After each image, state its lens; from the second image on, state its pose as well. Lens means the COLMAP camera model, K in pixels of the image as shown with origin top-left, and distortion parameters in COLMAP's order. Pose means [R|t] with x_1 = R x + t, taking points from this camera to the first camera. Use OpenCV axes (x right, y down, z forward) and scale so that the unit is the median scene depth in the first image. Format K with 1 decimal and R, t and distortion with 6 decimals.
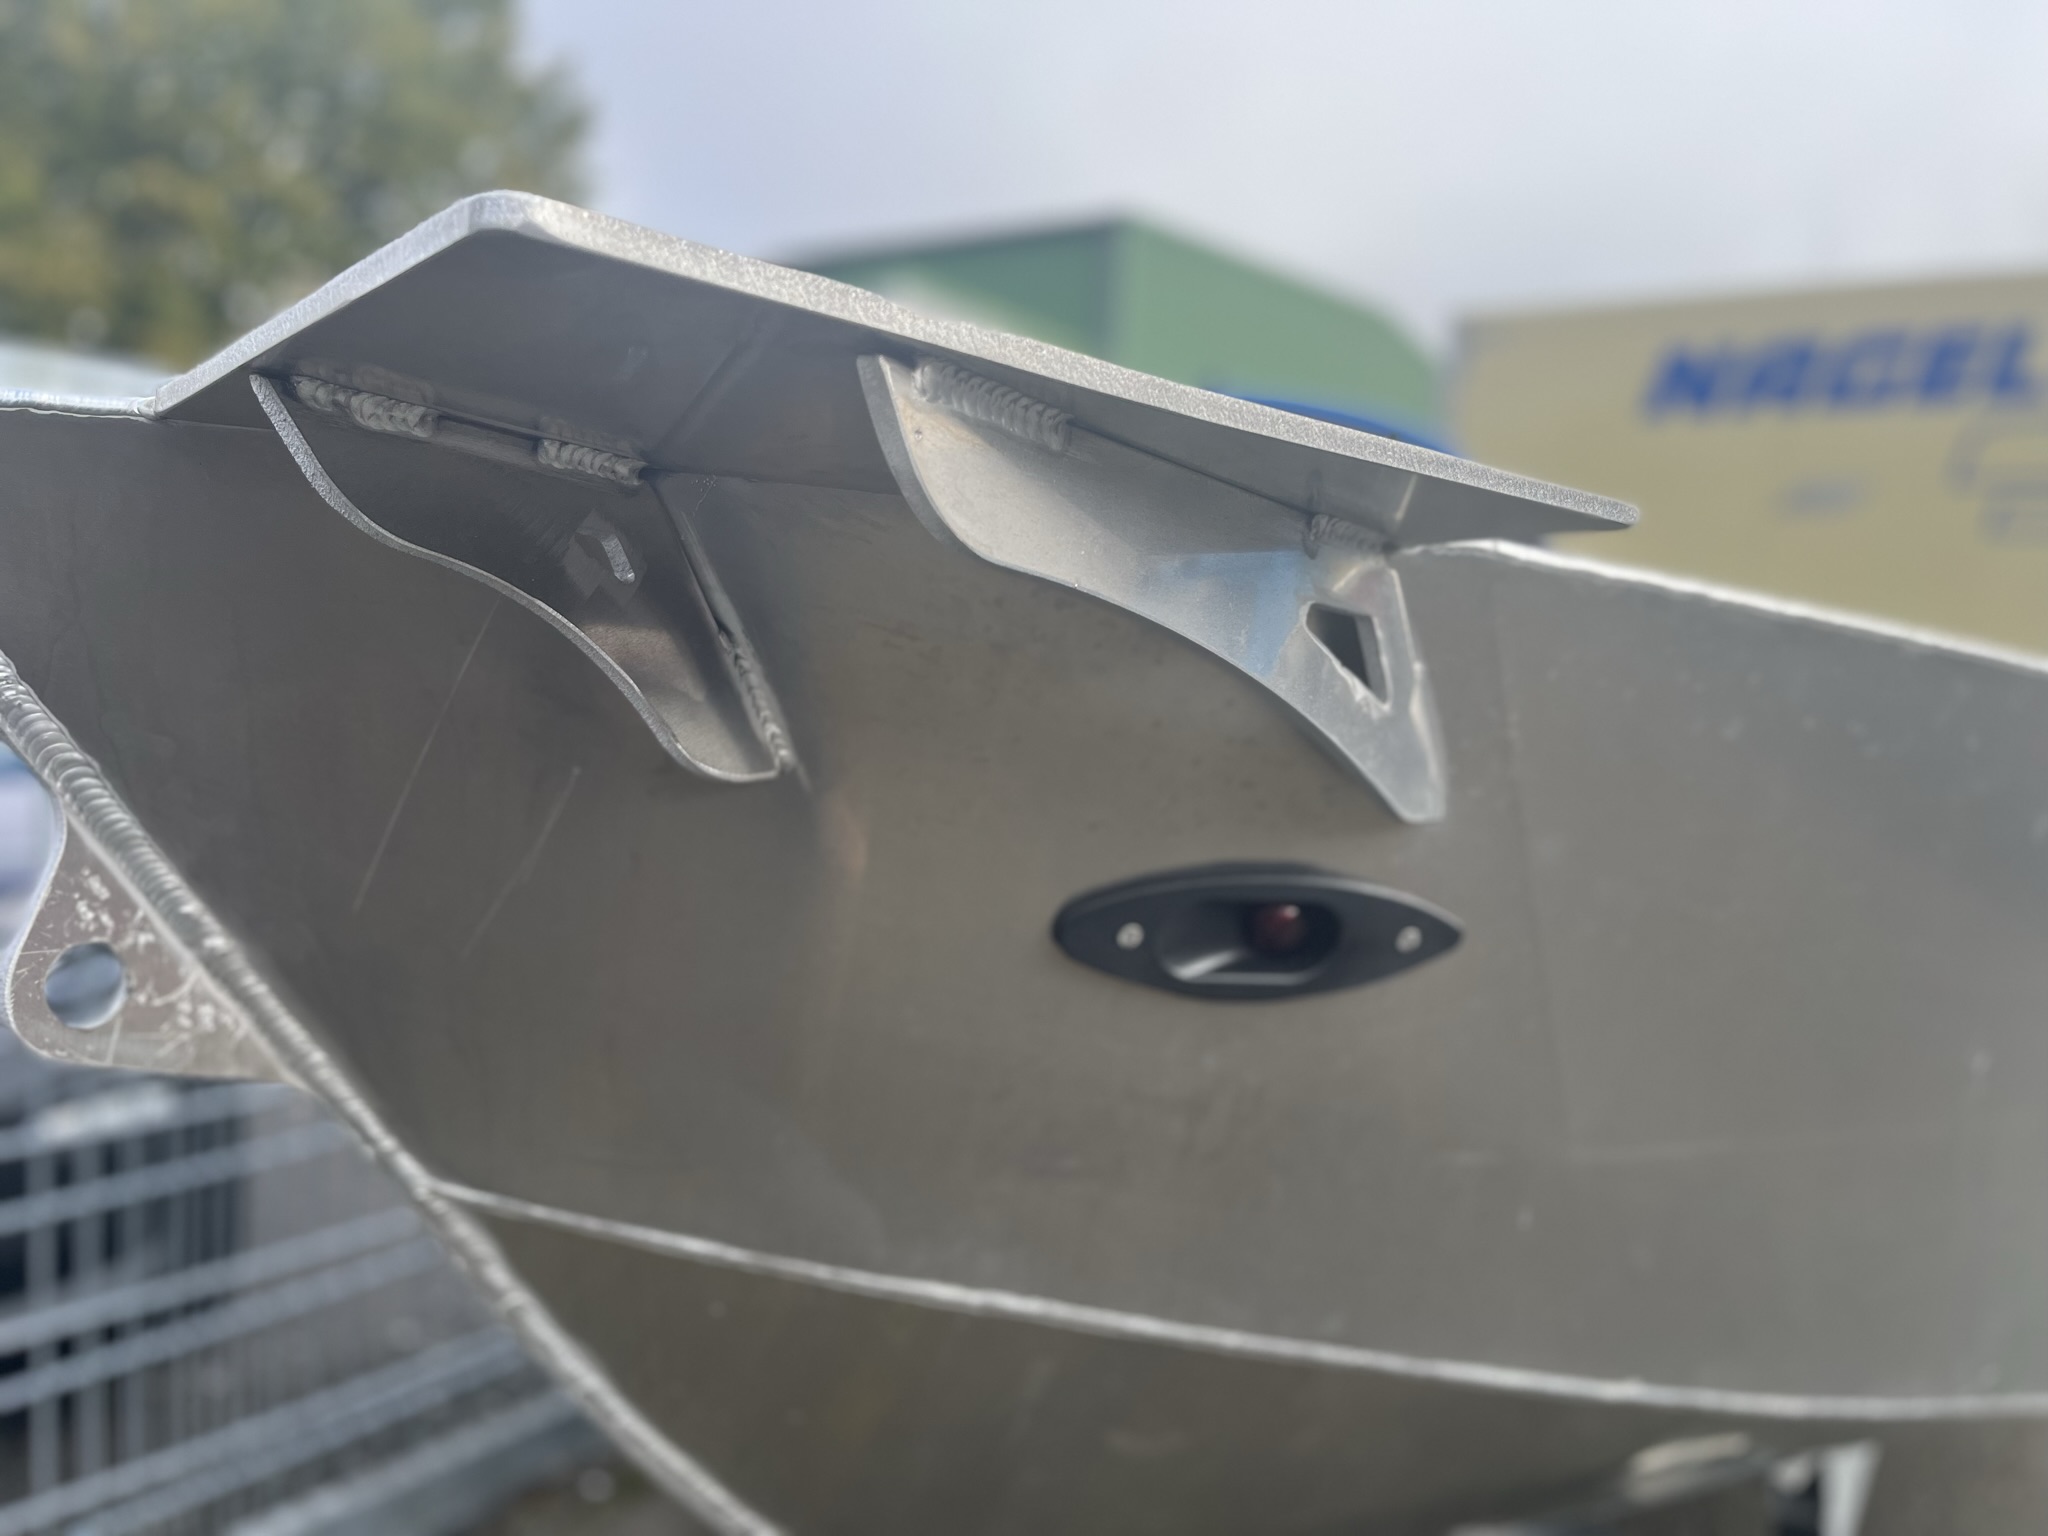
lens RADIAL K [[1663.2, 0, 1024.0], [0, 1663.2, 768.0], [0, 0, 1]] dist [0.005191, -0.020755]
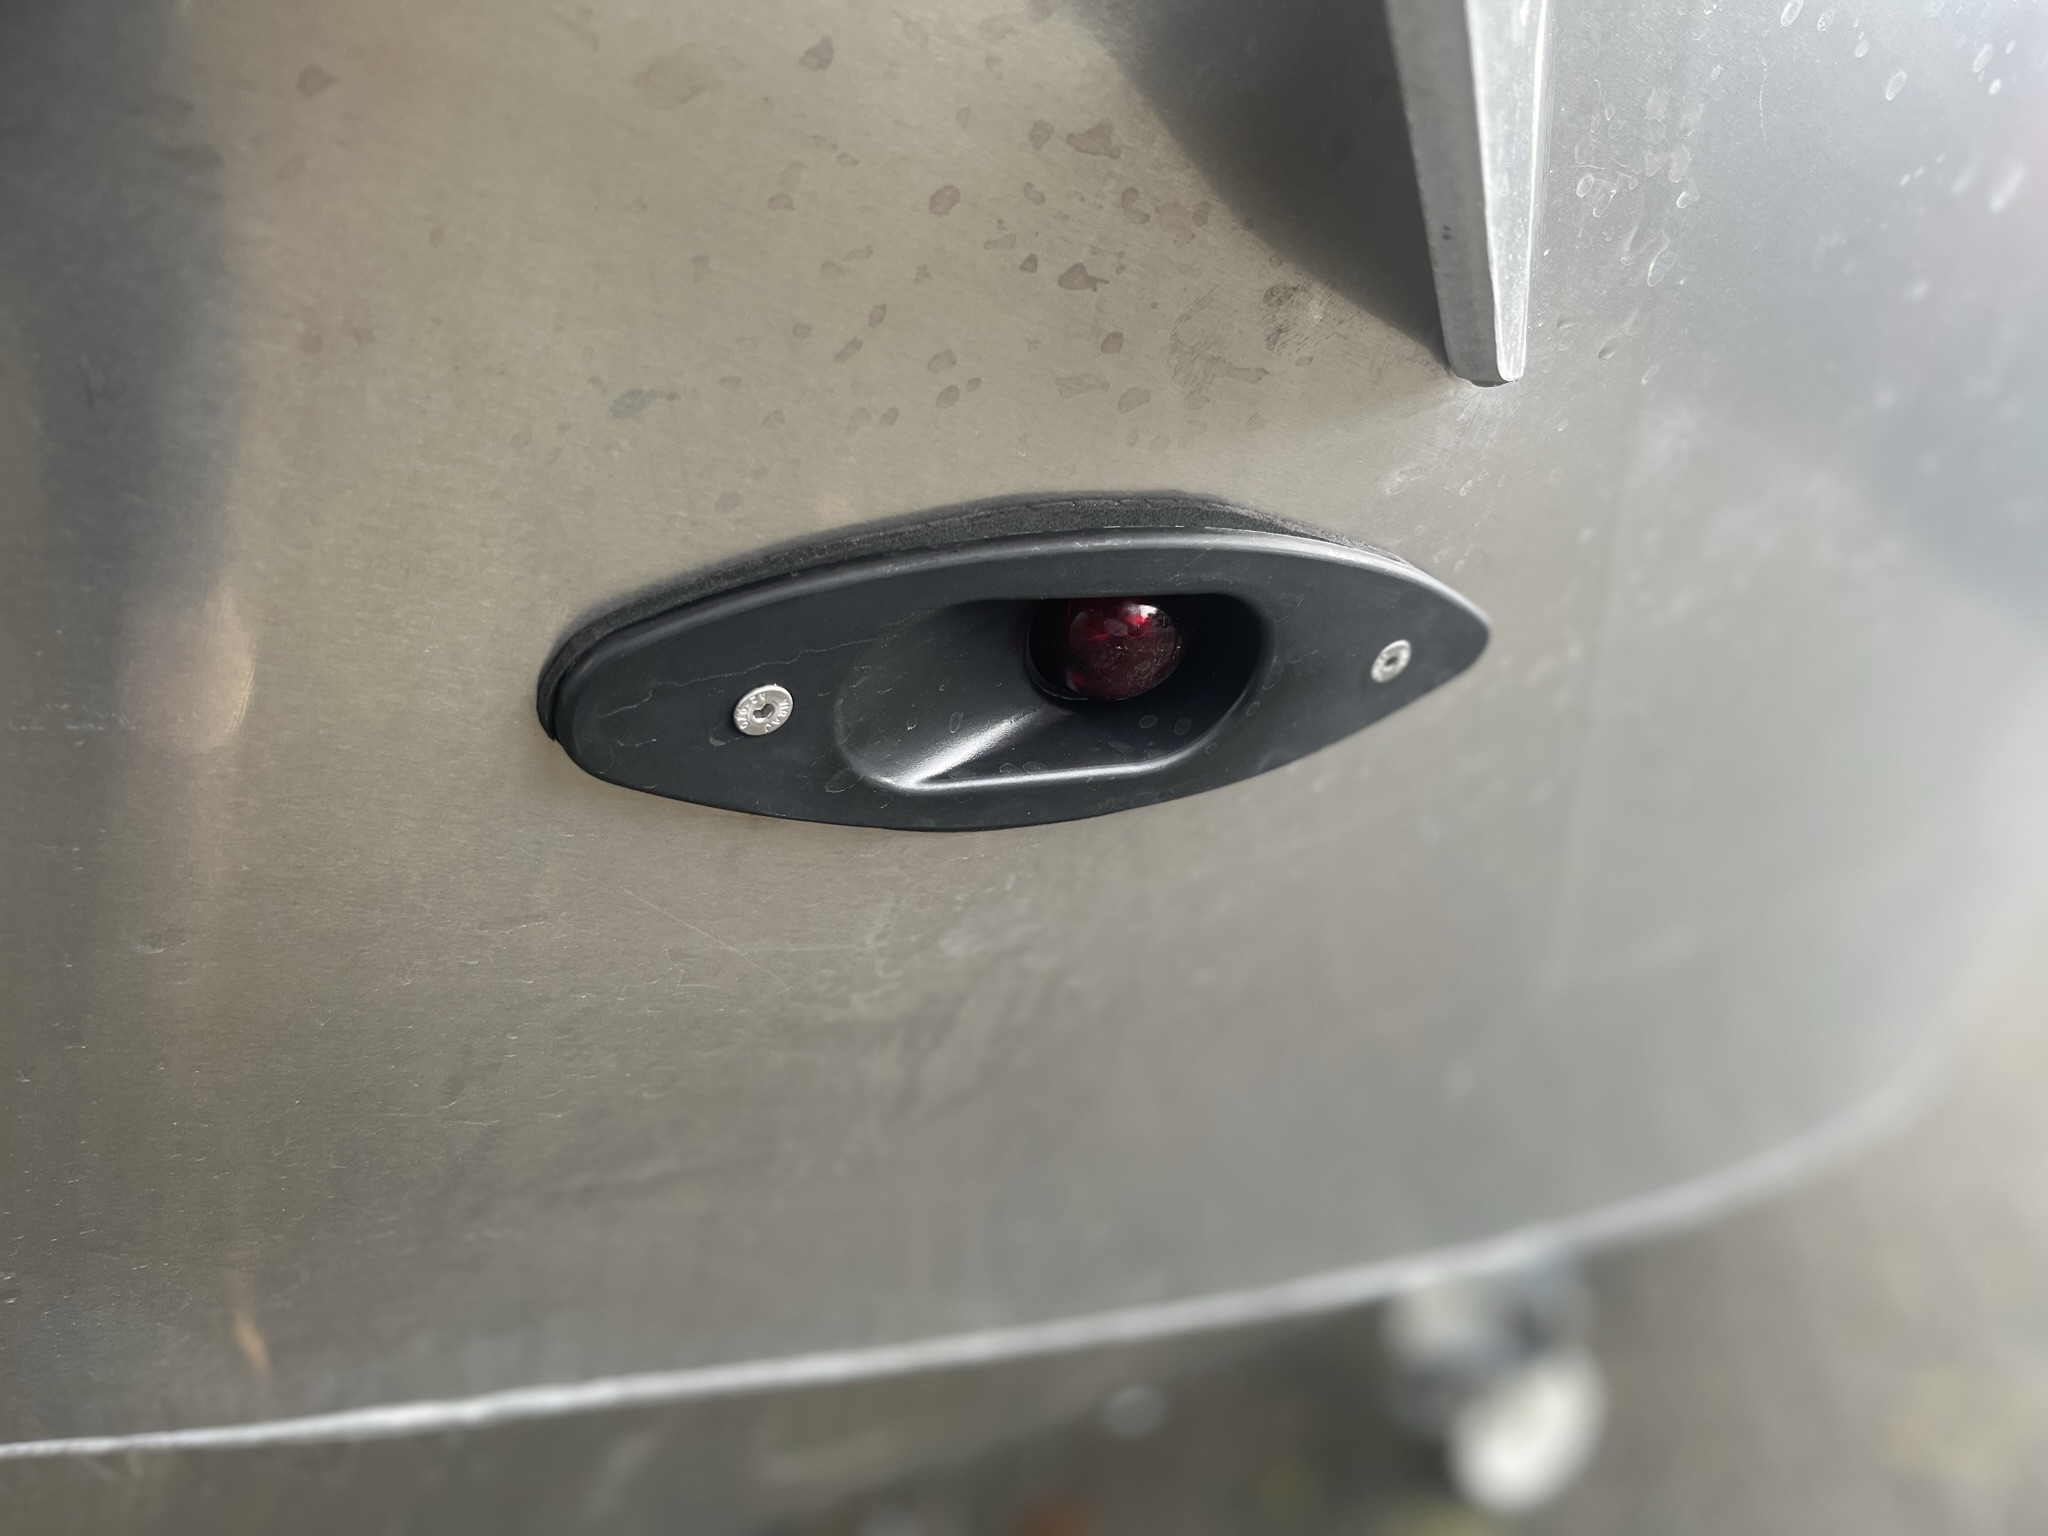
lens RADIAL K [[1663.2, 0, 1024.0], [0, 1663.2, 768.0], [0, 0, 1]] dist [0.005191, -0.020755]
pose [[0.976813, -0.056879, 0.206402, 0.041138], [0.005919, 0.970870, 0.239534, 0.024528], [-0.214014, -0.232759, 0.948695, 0.600201]]
